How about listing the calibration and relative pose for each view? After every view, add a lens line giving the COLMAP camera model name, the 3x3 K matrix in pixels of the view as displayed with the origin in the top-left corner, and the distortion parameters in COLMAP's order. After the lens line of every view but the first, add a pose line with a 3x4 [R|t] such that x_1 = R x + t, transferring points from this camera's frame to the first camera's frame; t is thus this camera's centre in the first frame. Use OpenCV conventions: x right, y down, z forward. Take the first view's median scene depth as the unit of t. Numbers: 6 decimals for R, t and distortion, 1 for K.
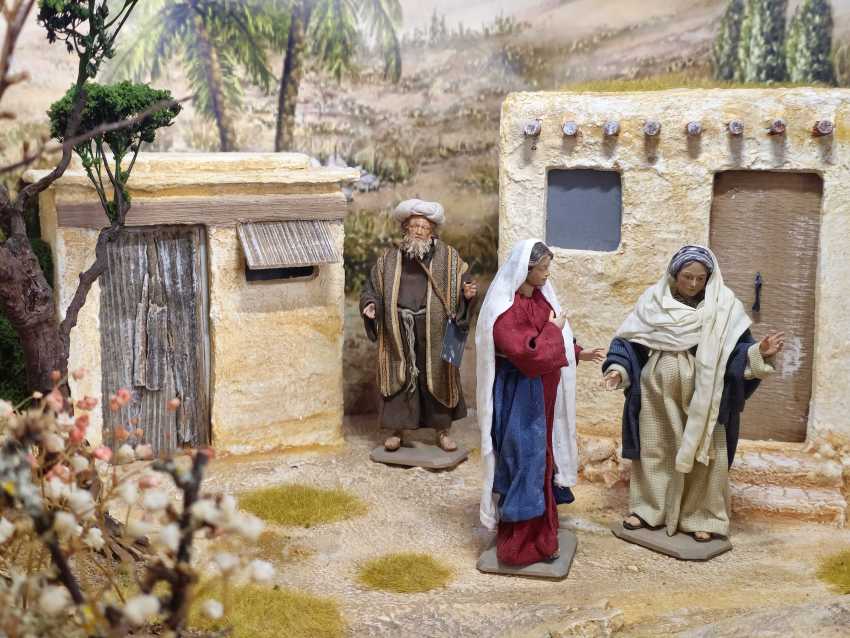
lens RADIAL K [[1138.7, 0, 428.5], [0, 1138.7, 290.9], [0, 0, 1]] dist [0.176132, -0.596695]
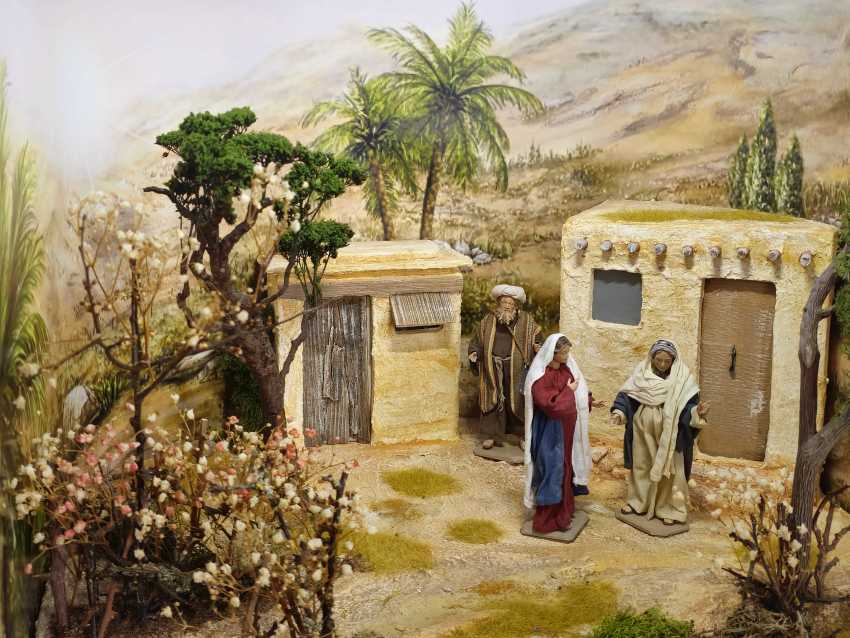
lens RADIAL K [[1138.7, 0, 428.5], [0, 1138.7, 290.9], [0, 0, 1]] dist [0.176132, -0.596695]
pose [[0.984877, 0.035257, -0.169629, 0.143193], [-0.026888, 0.998317, 0.051385, -0.146047], [0.171155, -0.046047, 0.984167, -0.495255]]
